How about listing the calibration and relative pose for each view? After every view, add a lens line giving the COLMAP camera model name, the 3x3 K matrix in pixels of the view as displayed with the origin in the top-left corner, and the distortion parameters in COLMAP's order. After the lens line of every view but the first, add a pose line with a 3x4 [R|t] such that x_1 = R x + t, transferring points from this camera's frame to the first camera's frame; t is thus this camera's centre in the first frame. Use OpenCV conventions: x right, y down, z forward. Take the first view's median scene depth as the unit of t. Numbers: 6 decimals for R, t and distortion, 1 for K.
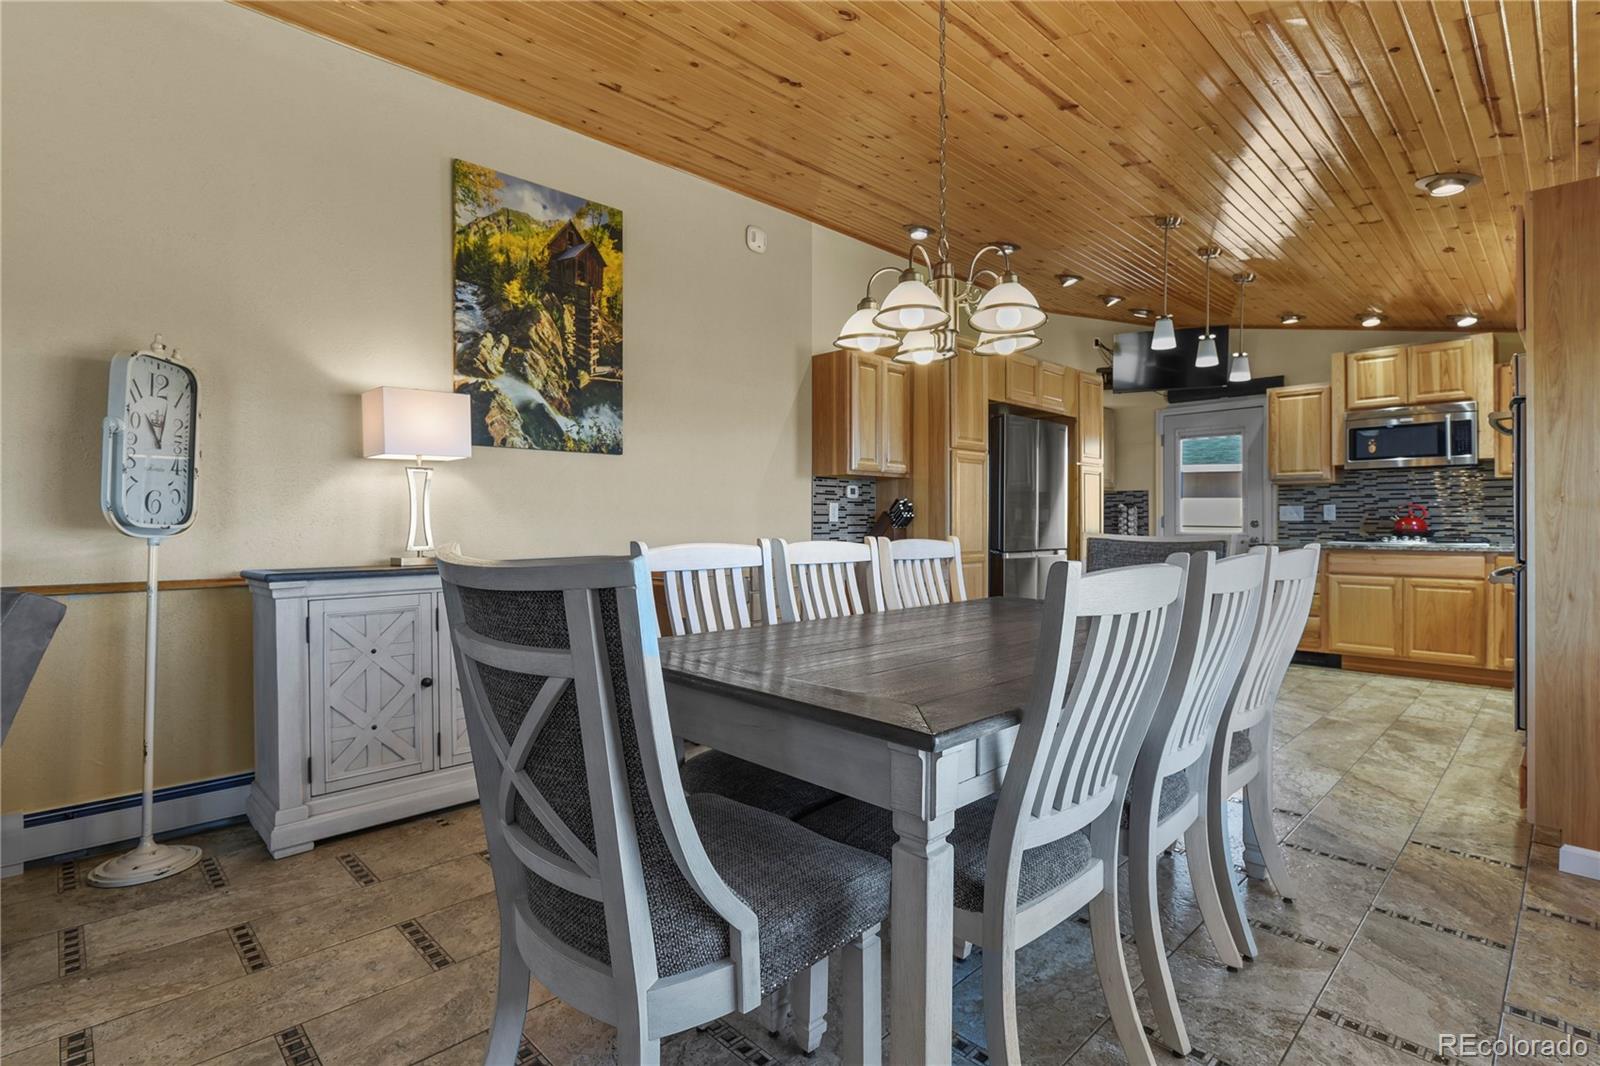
lens RADIAL K [[771.4, 0, 807.5], [0, 771.4, 521.6], [0, 0, 1]] dist [-0.000152, -0.004922]
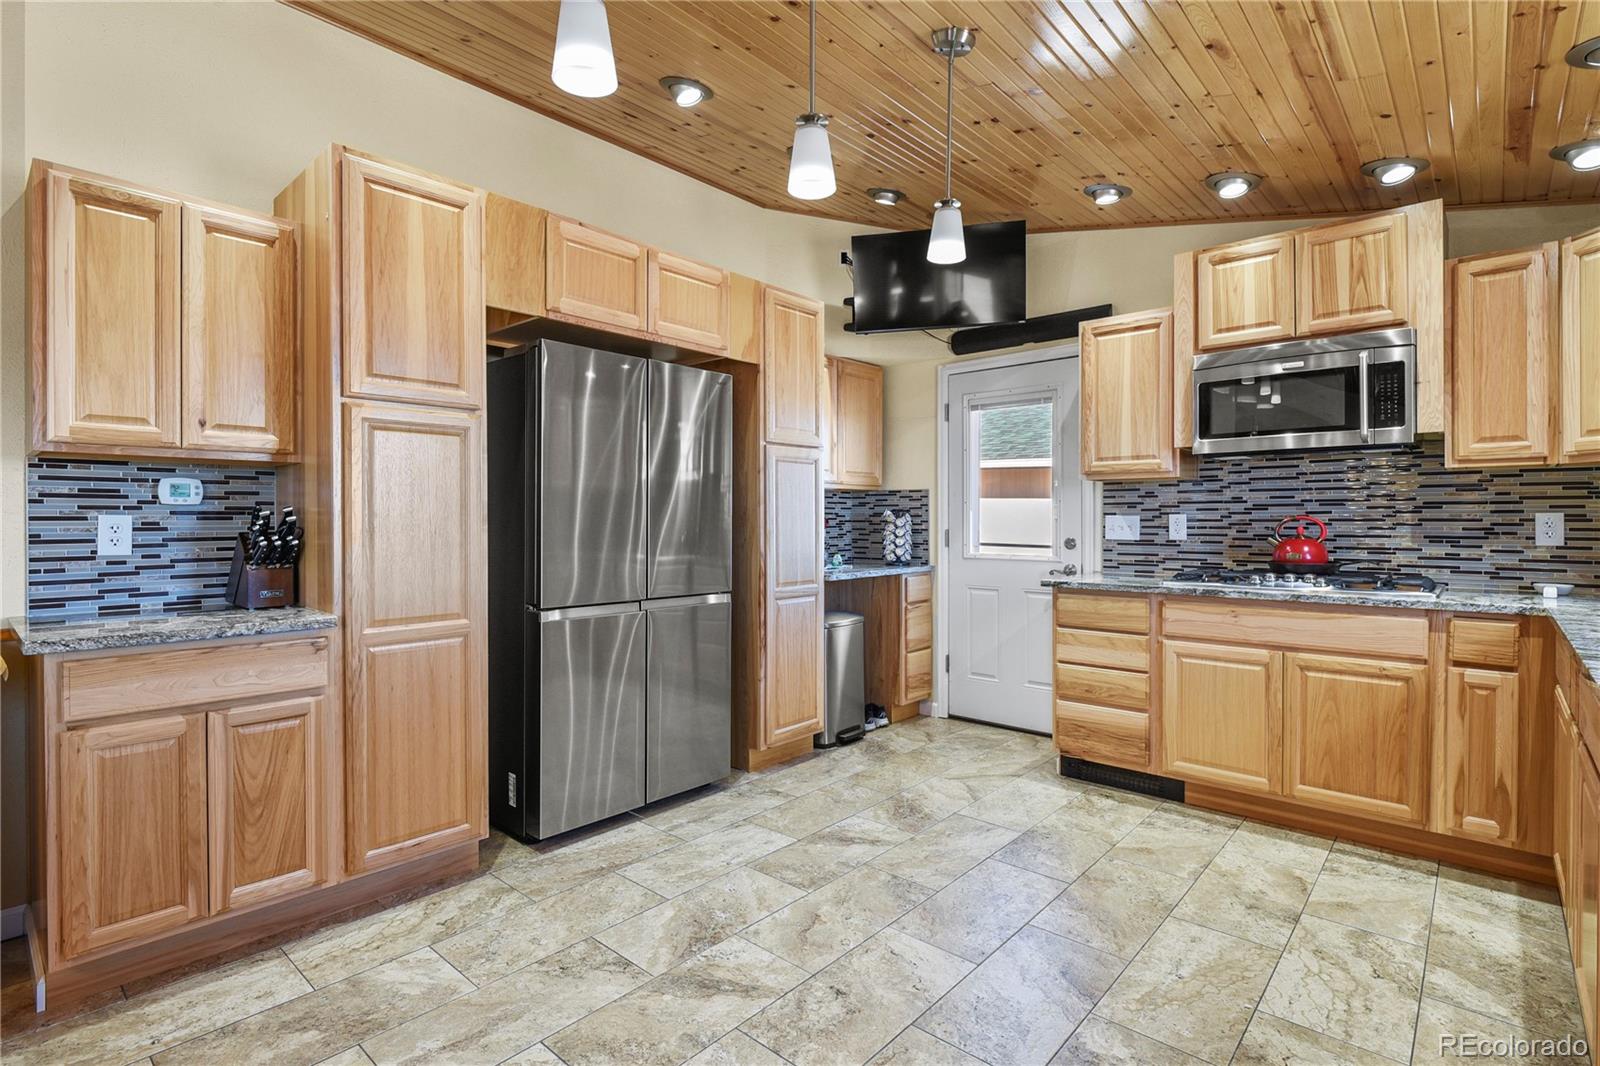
lens RADIAL K [[771.4, 0, 812.2], [0, 771.4, 523.6], [0, 0, 1]] dist [-0.000152, -0.004922]
pose [[0.997420, -0.000302, 0.071783, 0.409083], [-0.000093, 0.999985, 0.005502, -0.021095], [-0.071784, -0.005495, 0.997405, 0.489252]]
